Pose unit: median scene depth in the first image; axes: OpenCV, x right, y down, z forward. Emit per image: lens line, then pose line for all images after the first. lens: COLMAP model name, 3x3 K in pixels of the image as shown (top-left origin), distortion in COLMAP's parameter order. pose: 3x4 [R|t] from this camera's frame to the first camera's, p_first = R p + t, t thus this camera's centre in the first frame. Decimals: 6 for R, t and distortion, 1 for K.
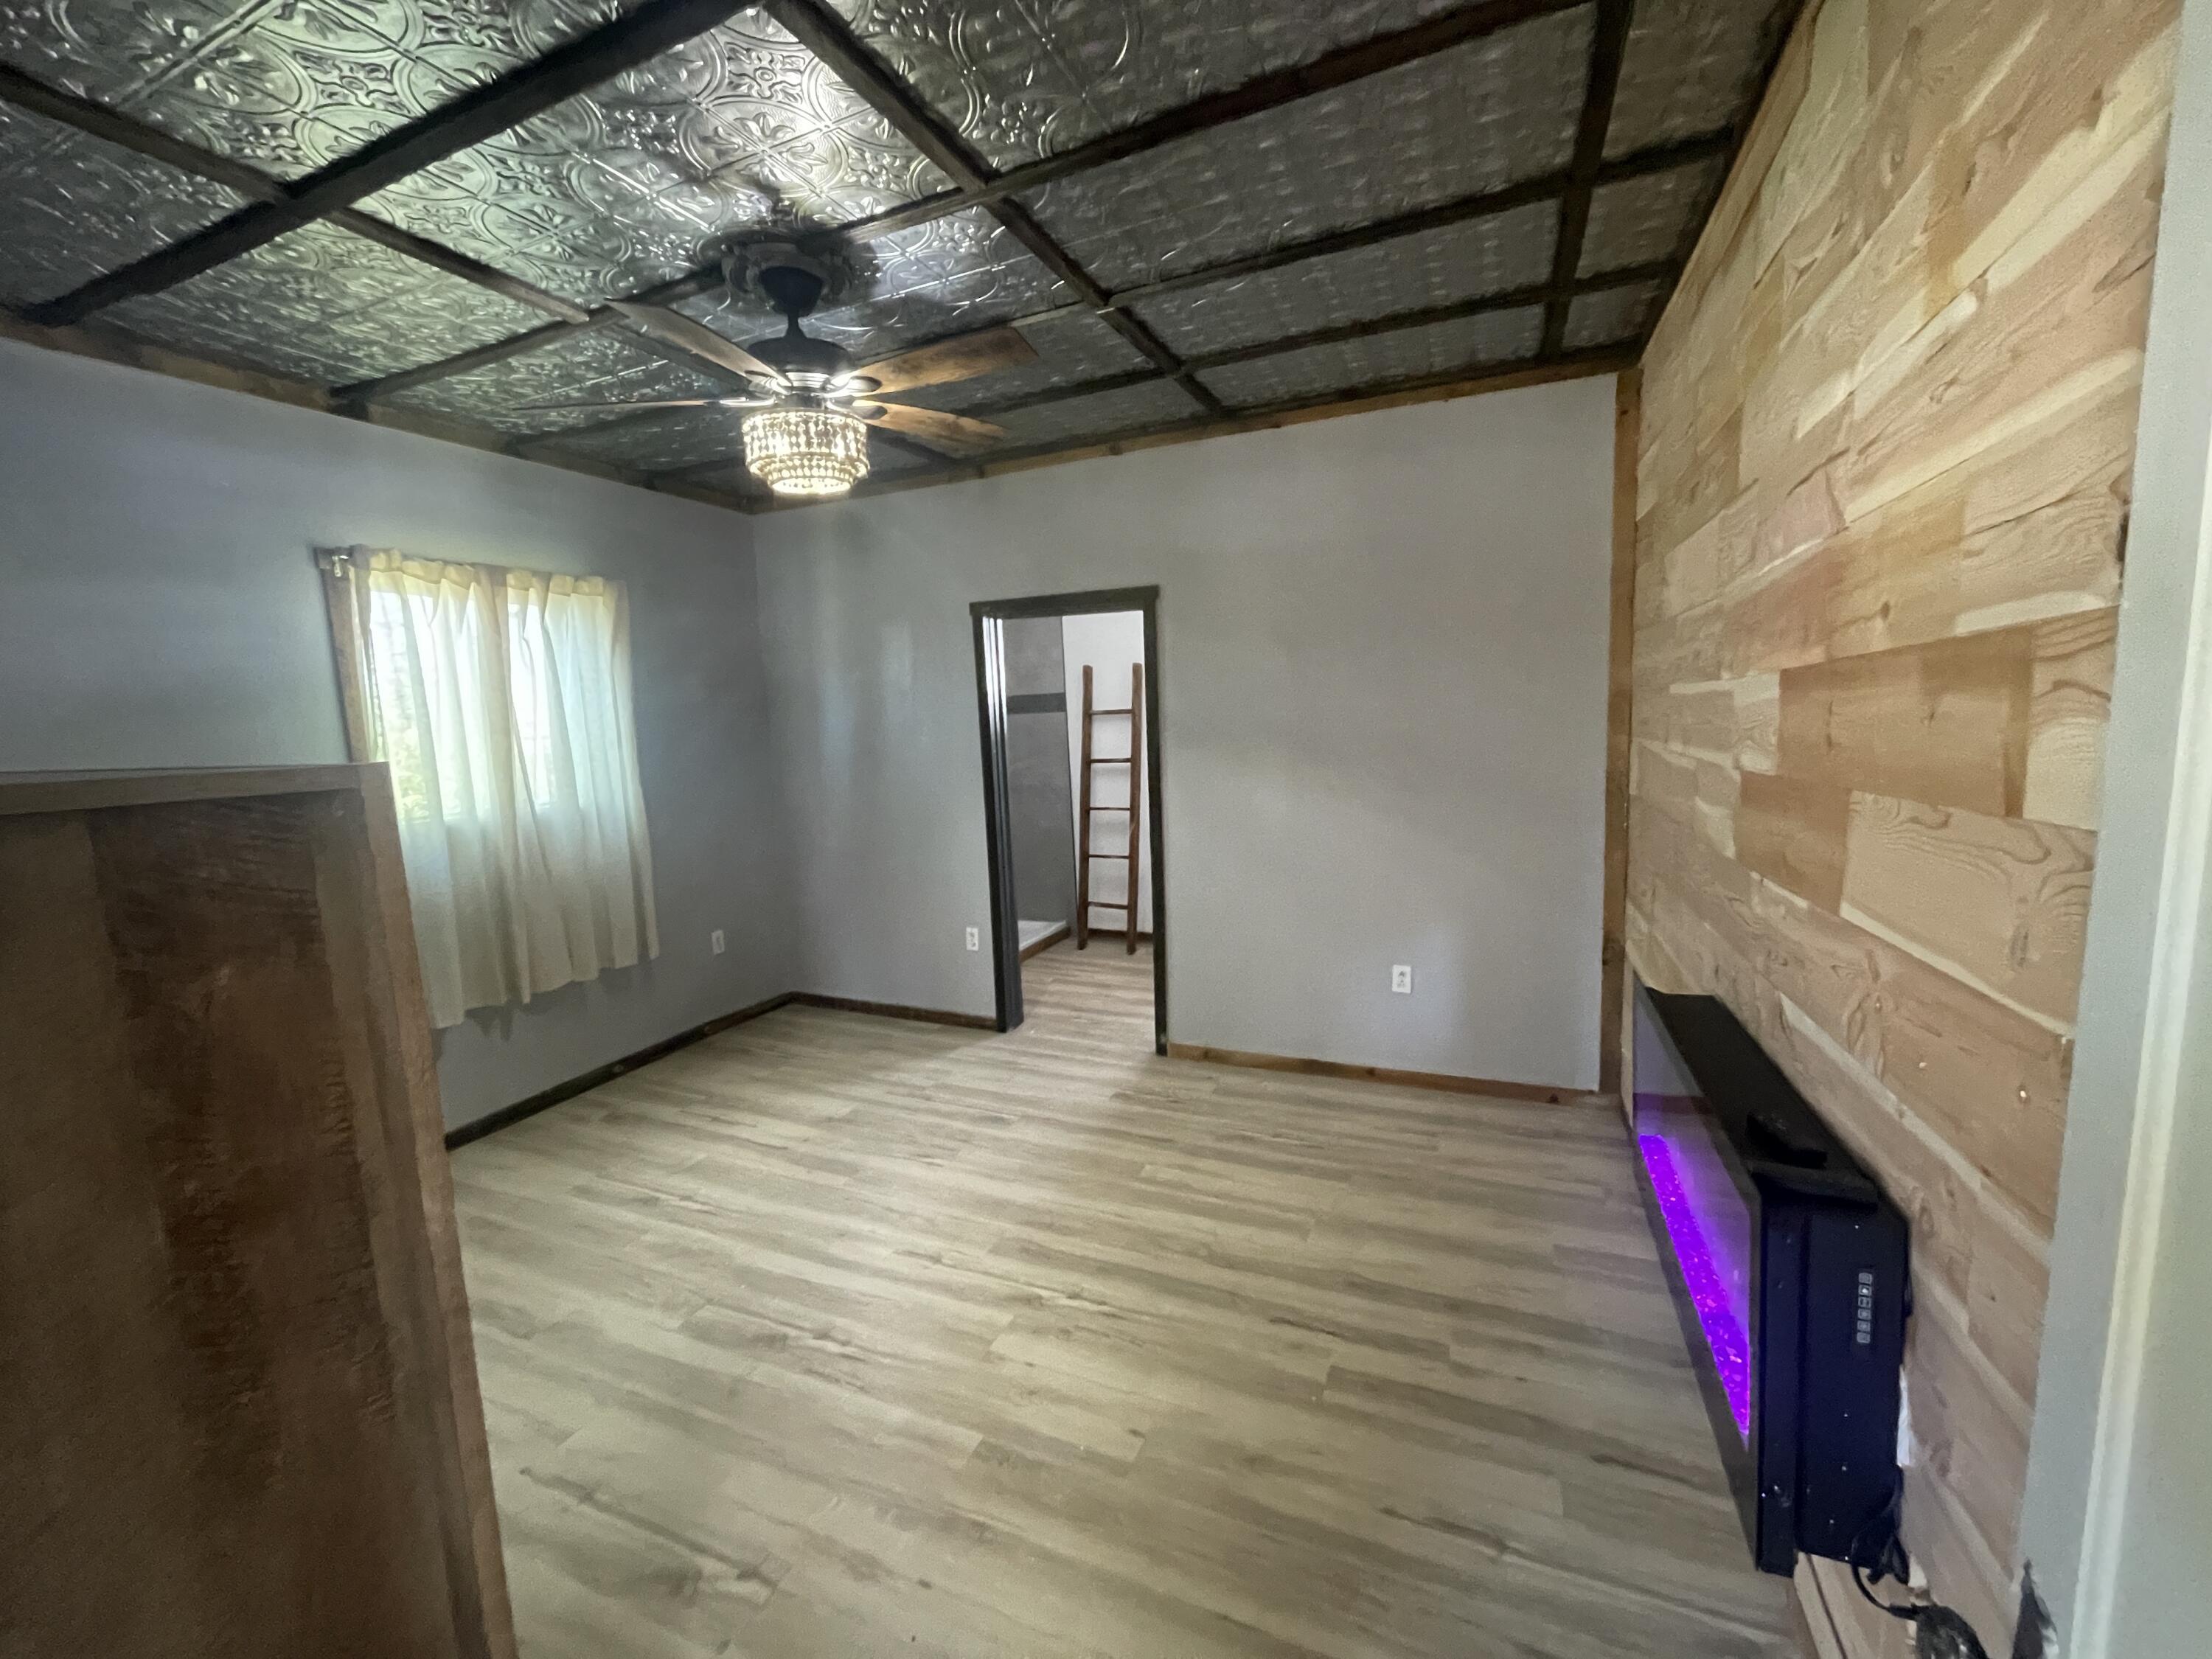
lens RADIAL K [[895.0, 0, 1105.5], [0, 895.0, 832.8], [0, 0, 1]] dist [-0.002525, 0.000363]
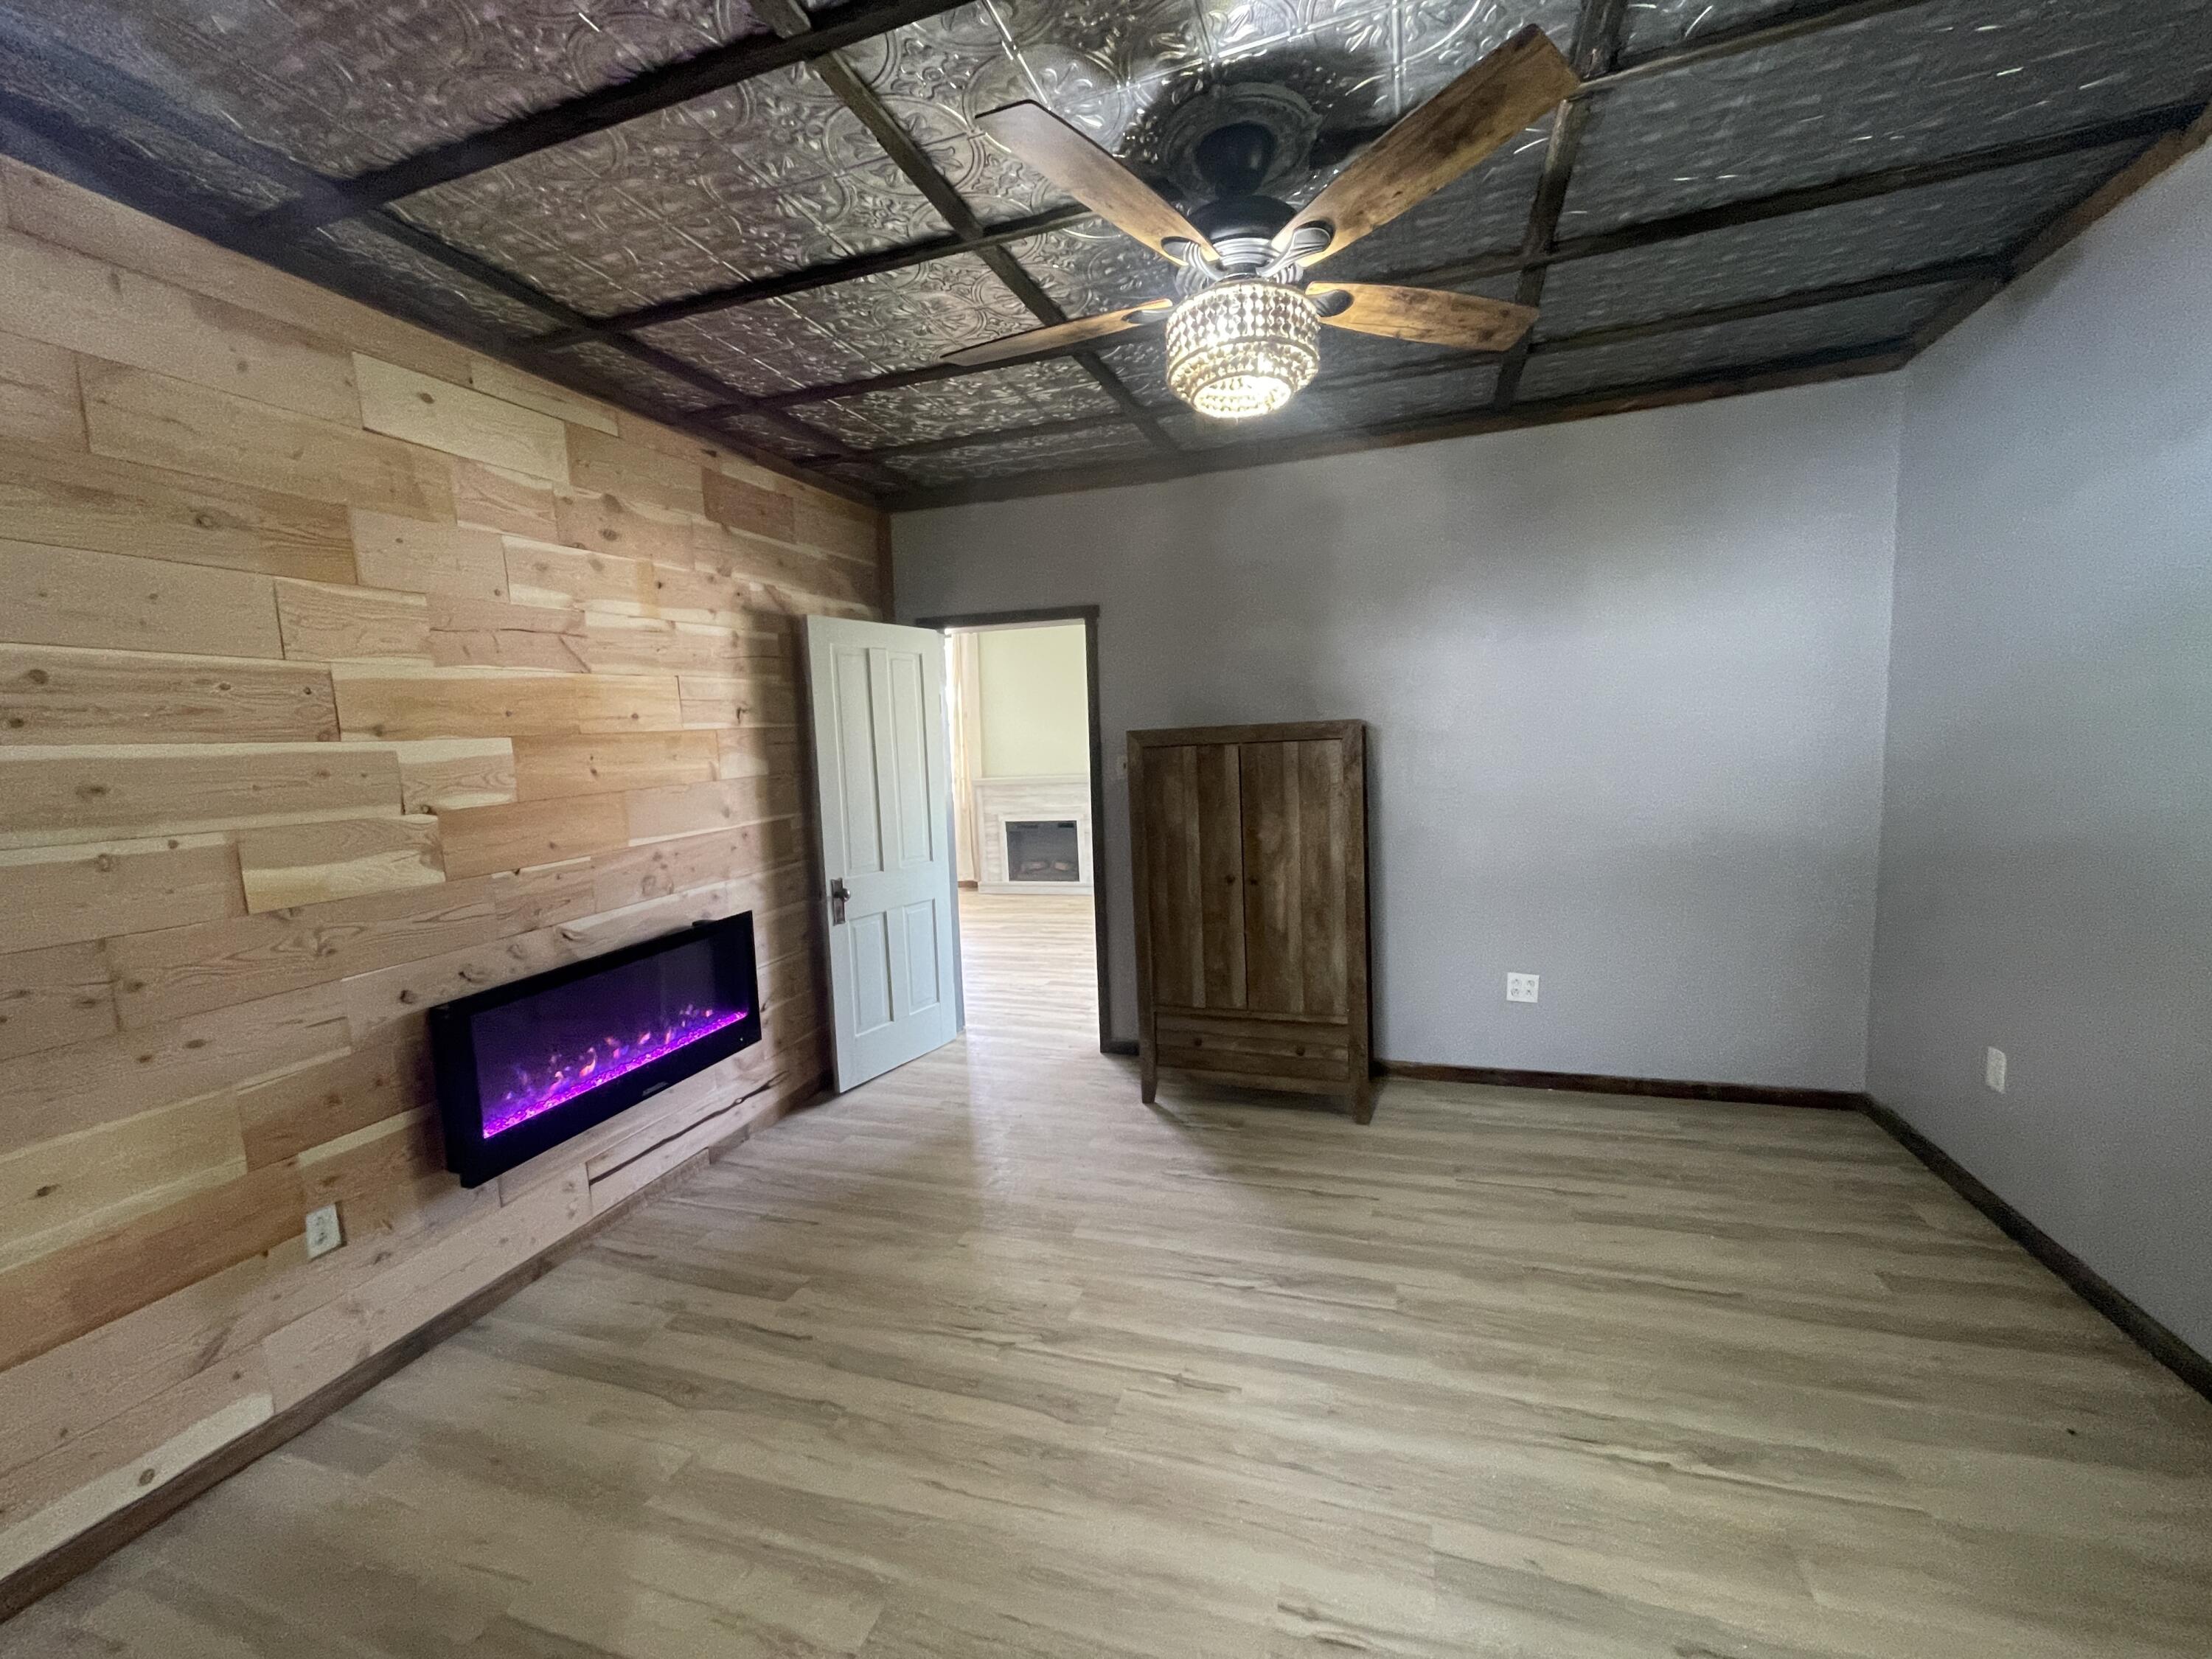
lens RADIAL K [[895.0, 0, 1109.2], [0, 895.0, 835.3], [0, 0, 1]] dist [-0.002525, 0.000363]
pose [[-0.993203, 0.088102, -0.076063, -0.109587], [0.068909, 0.971743, 0.225758, -0.186345], [0.093804, 0.218982, -0.971210, 1.692690]]
